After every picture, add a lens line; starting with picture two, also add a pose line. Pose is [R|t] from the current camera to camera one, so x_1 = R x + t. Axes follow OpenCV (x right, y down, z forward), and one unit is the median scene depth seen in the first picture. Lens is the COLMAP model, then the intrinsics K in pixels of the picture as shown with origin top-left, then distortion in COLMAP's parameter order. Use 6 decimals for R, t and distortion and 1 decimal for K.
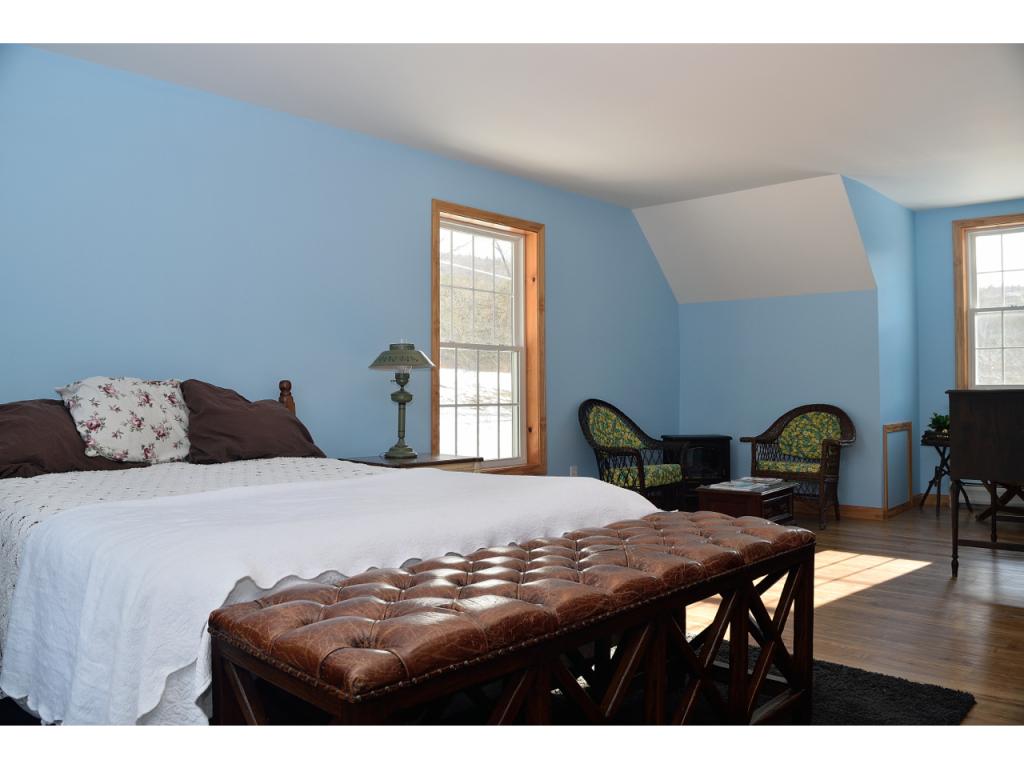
lens RADIAL K [[822.8, 0, 513.7], [0, 822.8, 385.5], [0, 0, 1]] dist [-0.043861, -0.022115]
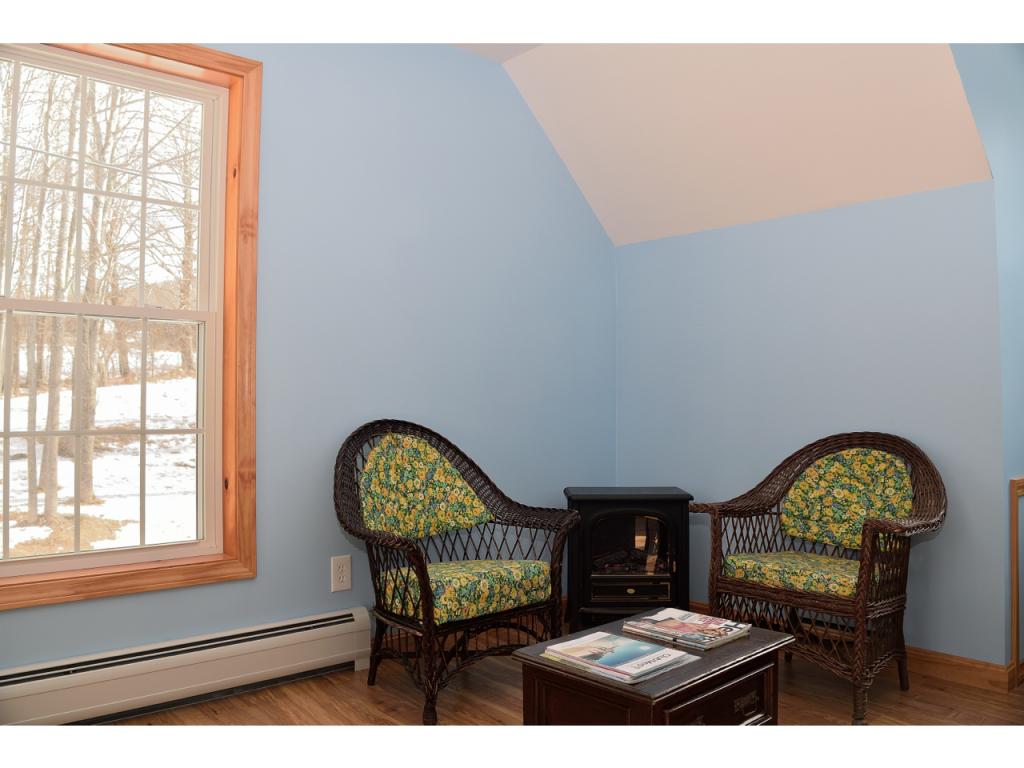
lens RADIAL K [[822.8, 0, 510.5], [0, 822.8, 386.3], [0, 0, 1]] dist [-0.043861, -0.022115]
pose [[0.994106, -0.000709, -0.108406, 0.231989], [-0.001419, 0.999808, -0.019549, 0.006178], [0.108399, 0.019588, 0.993915, 0.537117]]
